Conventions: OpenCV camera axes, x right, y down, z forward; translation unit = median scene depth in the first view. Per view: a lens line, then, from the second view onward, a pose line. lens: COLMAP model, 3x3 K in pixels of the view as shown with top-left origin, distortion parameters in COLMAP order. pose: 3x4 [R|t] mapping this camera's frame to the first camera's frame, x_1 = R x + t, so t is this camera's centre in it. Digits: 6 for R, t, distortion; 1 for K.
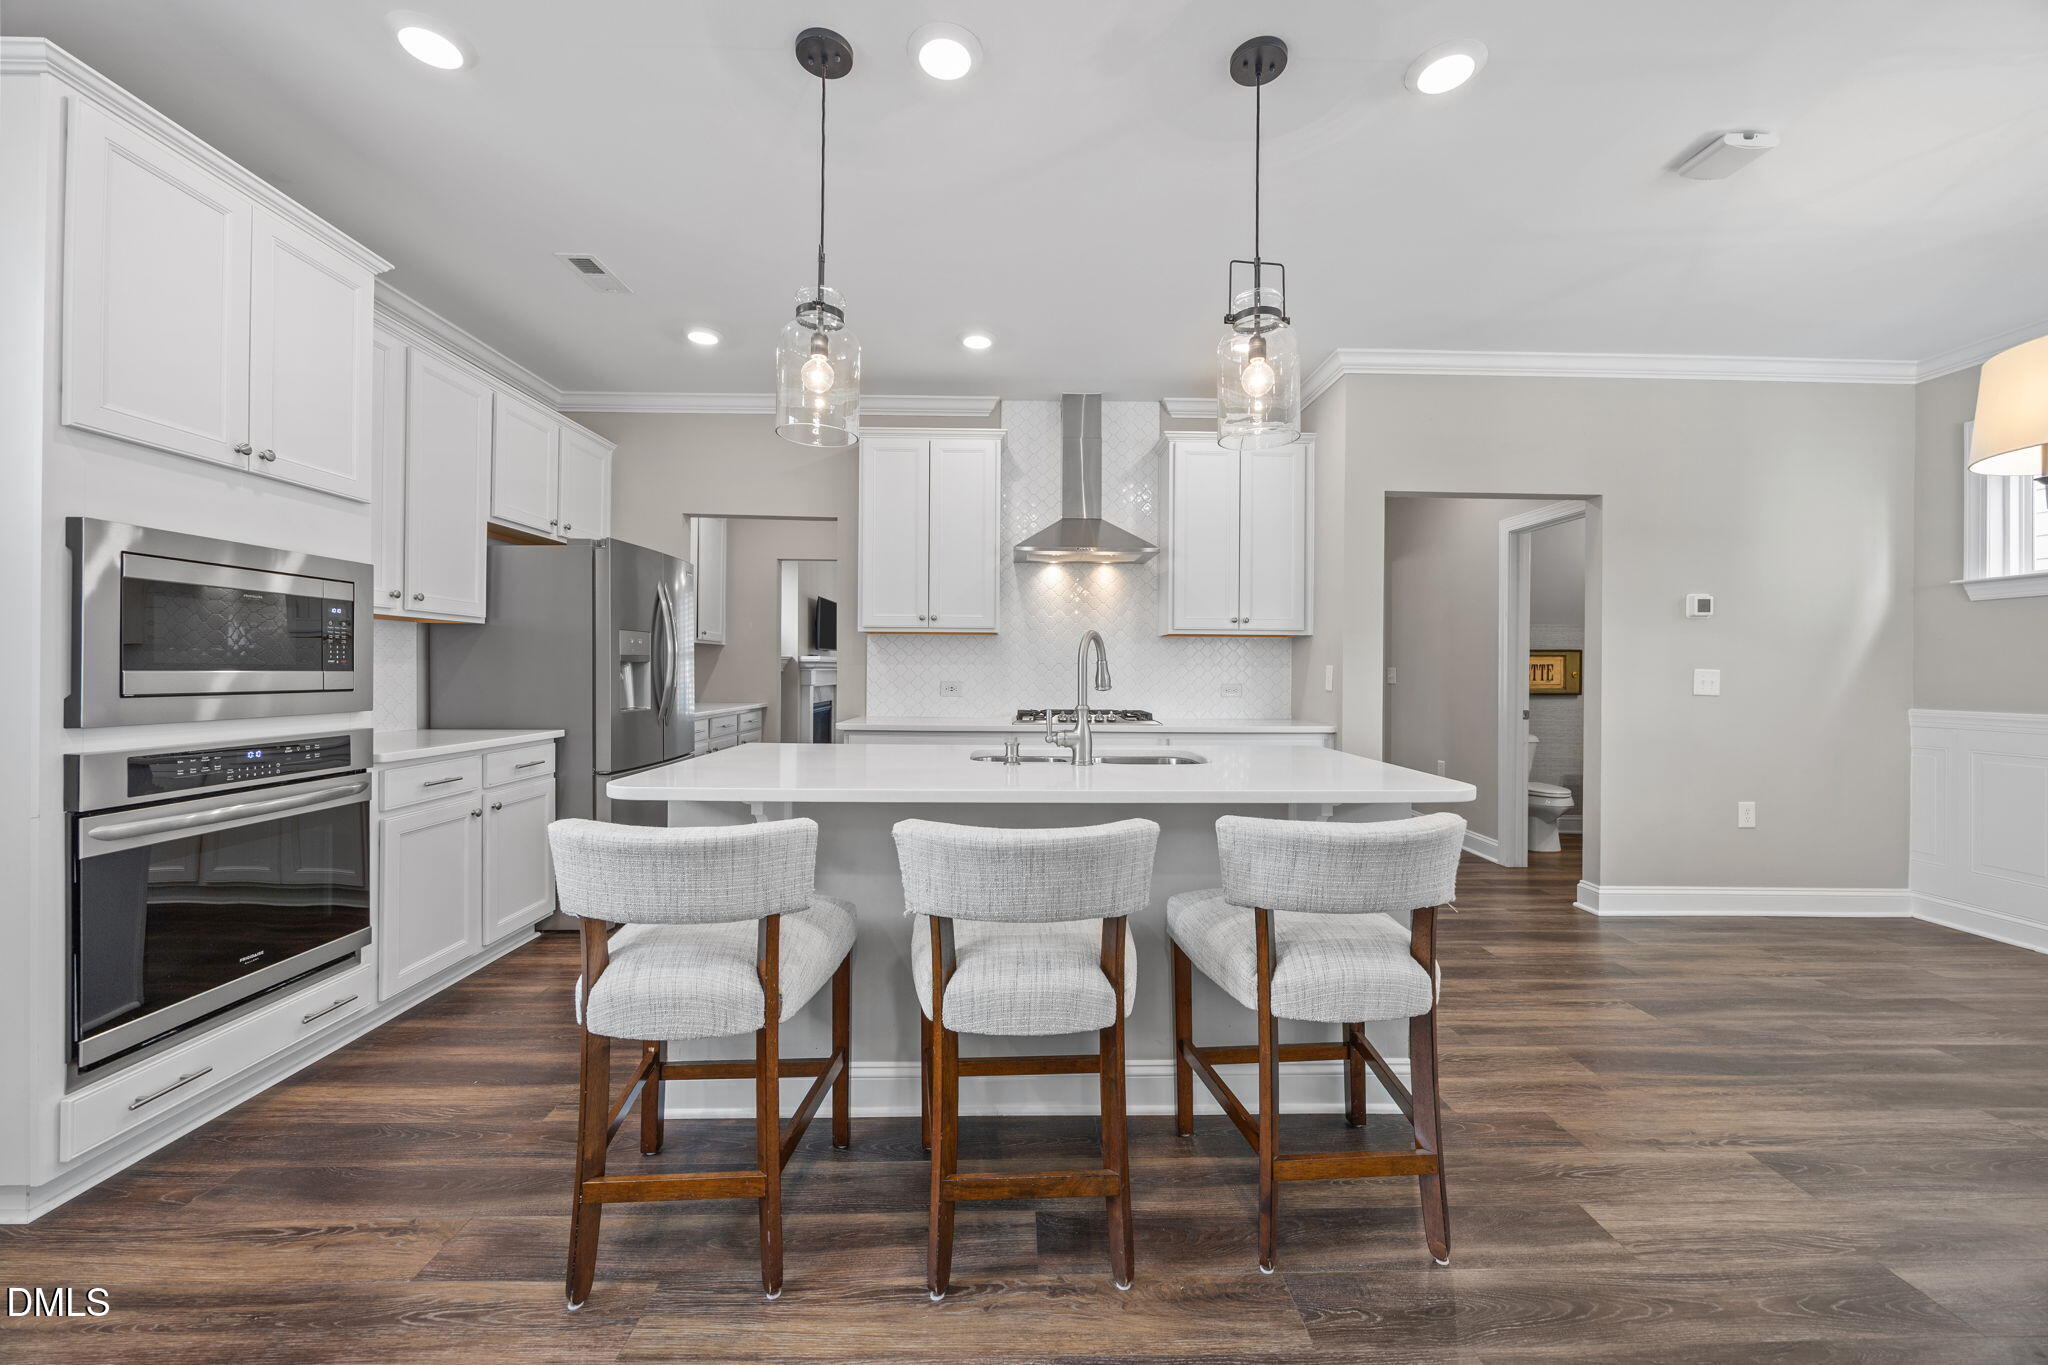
lens RADIAL K [[781.3, 0, 1025.9], [0, 781.3, 669.1], [0, 0, 1]] dist [-0.005957, 0.001664]
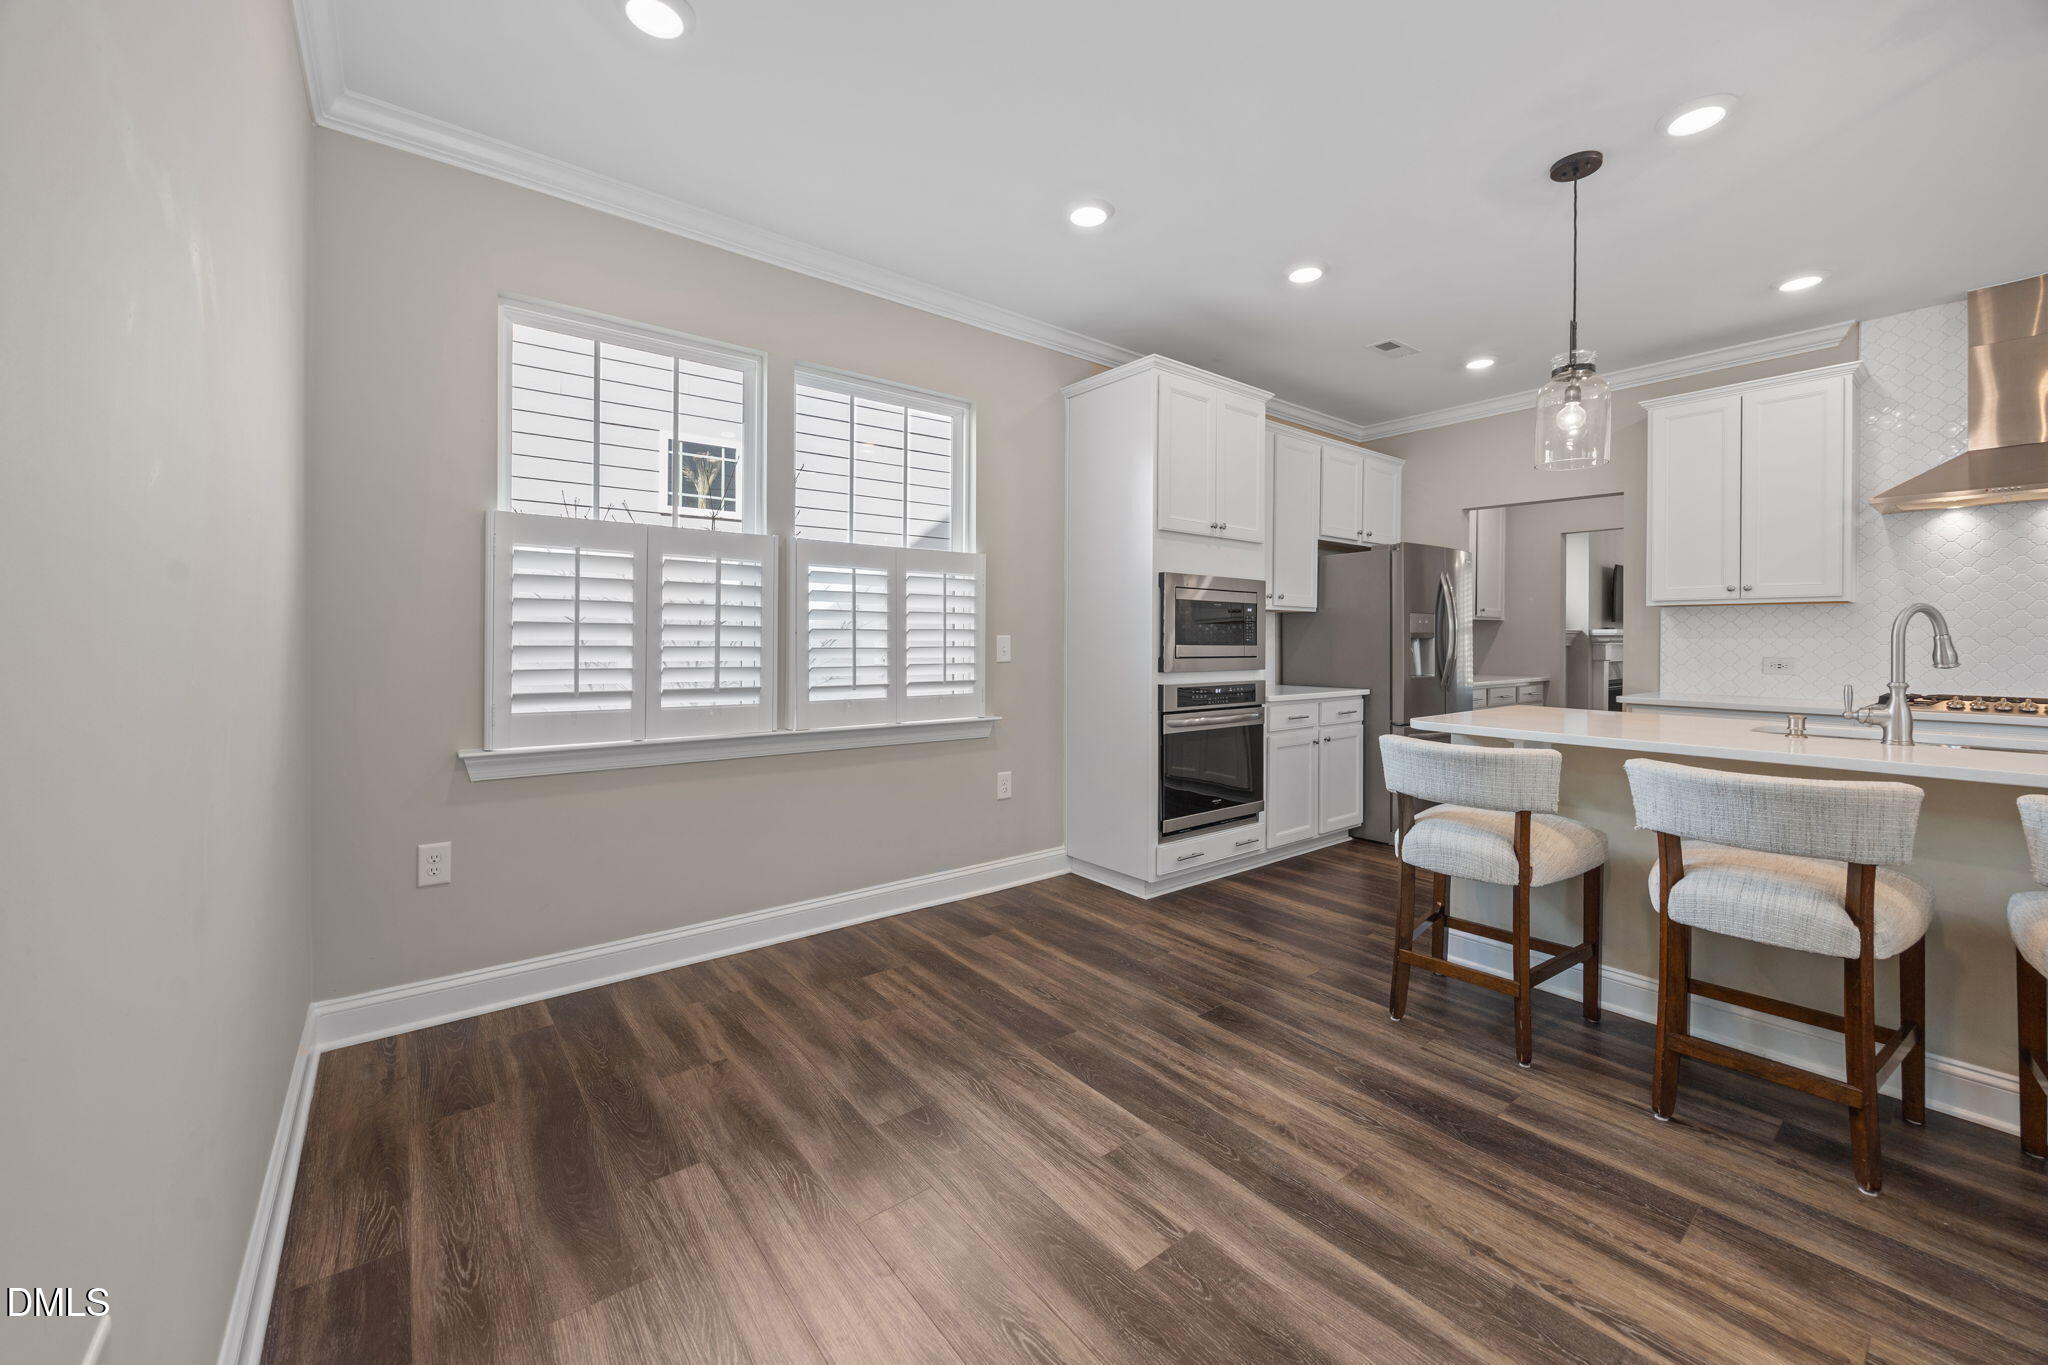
lens RADIAL K [[781.3, 0, 1029.4], [0, 781.3, 646.3], [0, 0, 1]] dist [-0.005957, 0.001664]
pose [[0.604990, 0.003034, -0.796227, 0.178679], [0.001192, 0.999988, 0.004716, -0.003769], [0.796232, -0.003802, 0.604979, -0.406240]]
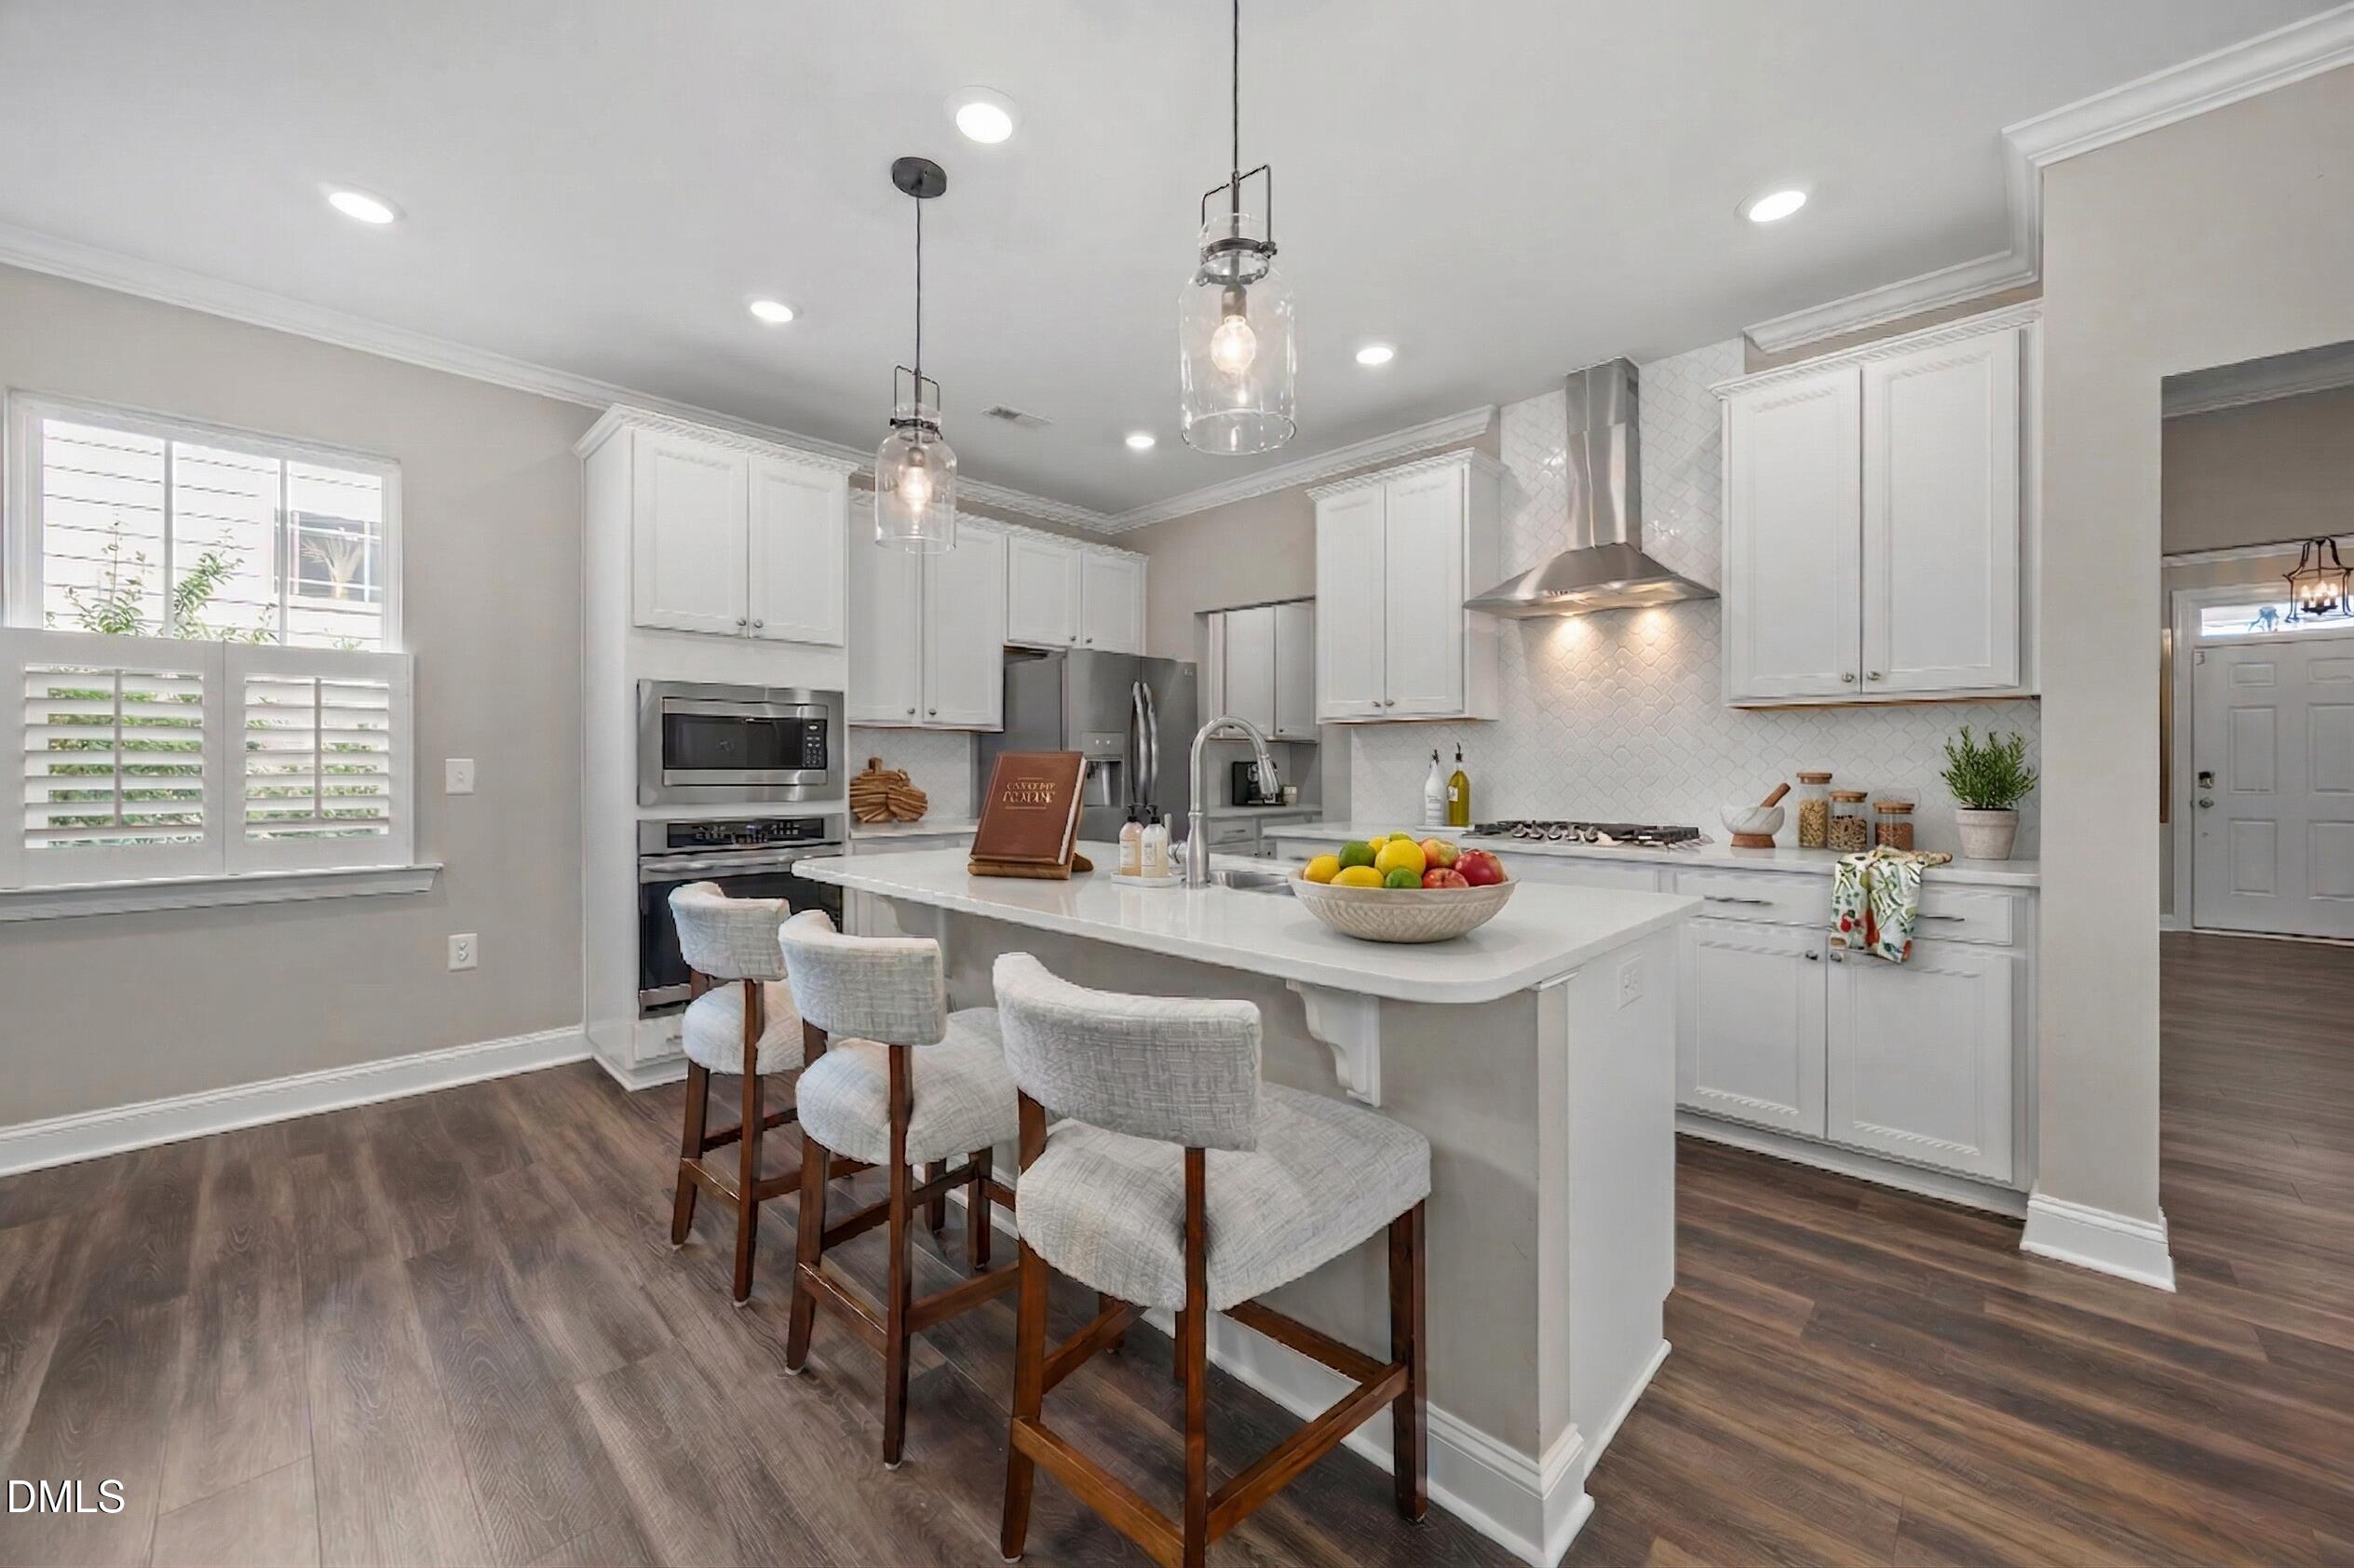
lens RADIAL K [[898.0, 0, 1167.8], [0, 898.0, 763.2], [0, 0, 1]] dist [-0.005957, 0.001664]
pose [[0.700046, -0.010619, -0.714019, 0.678138], [0.004778, 0.999937, -0.010187, 0.008593], [0.714082, 0.003720, 0.700052, 0.323487]]
